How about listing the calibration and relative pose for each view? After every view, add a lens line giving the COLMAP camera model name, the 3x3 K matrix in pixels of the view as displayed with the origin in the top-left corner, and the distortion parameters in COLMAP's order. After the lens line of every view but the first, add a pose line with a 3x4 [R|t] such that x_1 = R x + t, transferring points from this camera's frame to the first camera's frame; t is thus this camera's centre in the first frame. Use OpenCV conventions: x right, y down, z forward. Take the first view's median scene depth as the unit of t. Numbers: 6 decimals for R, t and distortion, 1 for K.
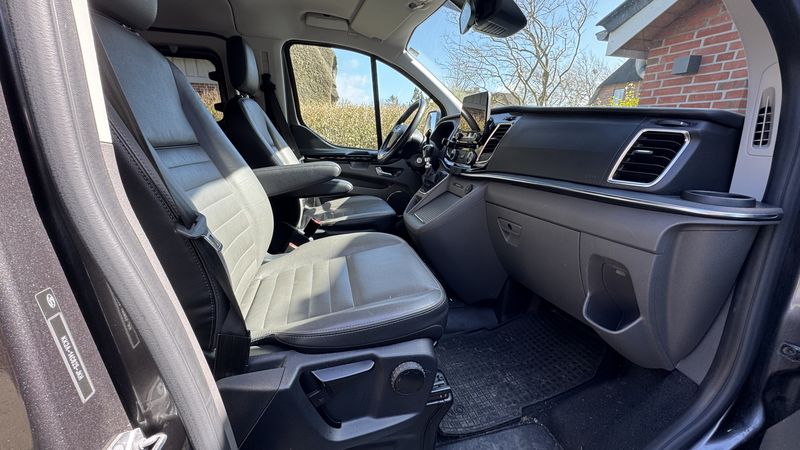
lens RADIAL K [[319.2, 0, 400.0], [0, 319.2, 225.0], [0, 0, 1]] dist [0.000130, -0.000060]
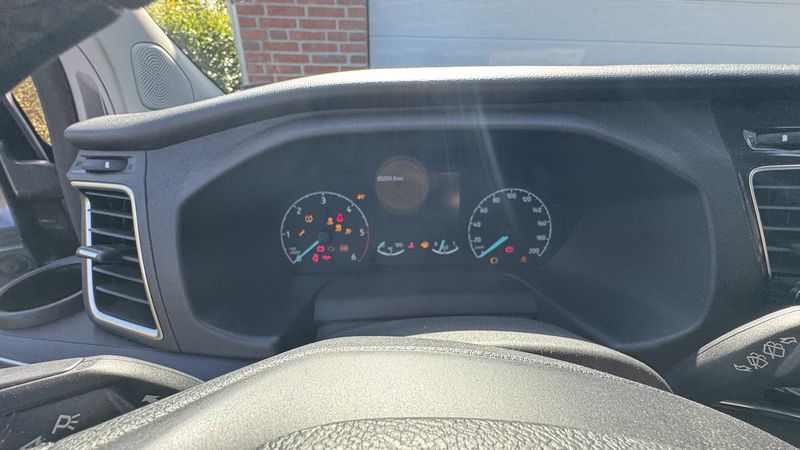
lens RADIAL K [[325.2, 0, 398.6], [0, 325.2, 221.7], [0, 0, 1]] dist [-0.000340, -0.000097]
pose [[0.166468, -0.481233, 0.860641, 0.010307], [0.273961, 0.861028, 0.428458, -0.491557], [-0.947224, 0.164458, 0.275172, 1.374264]]
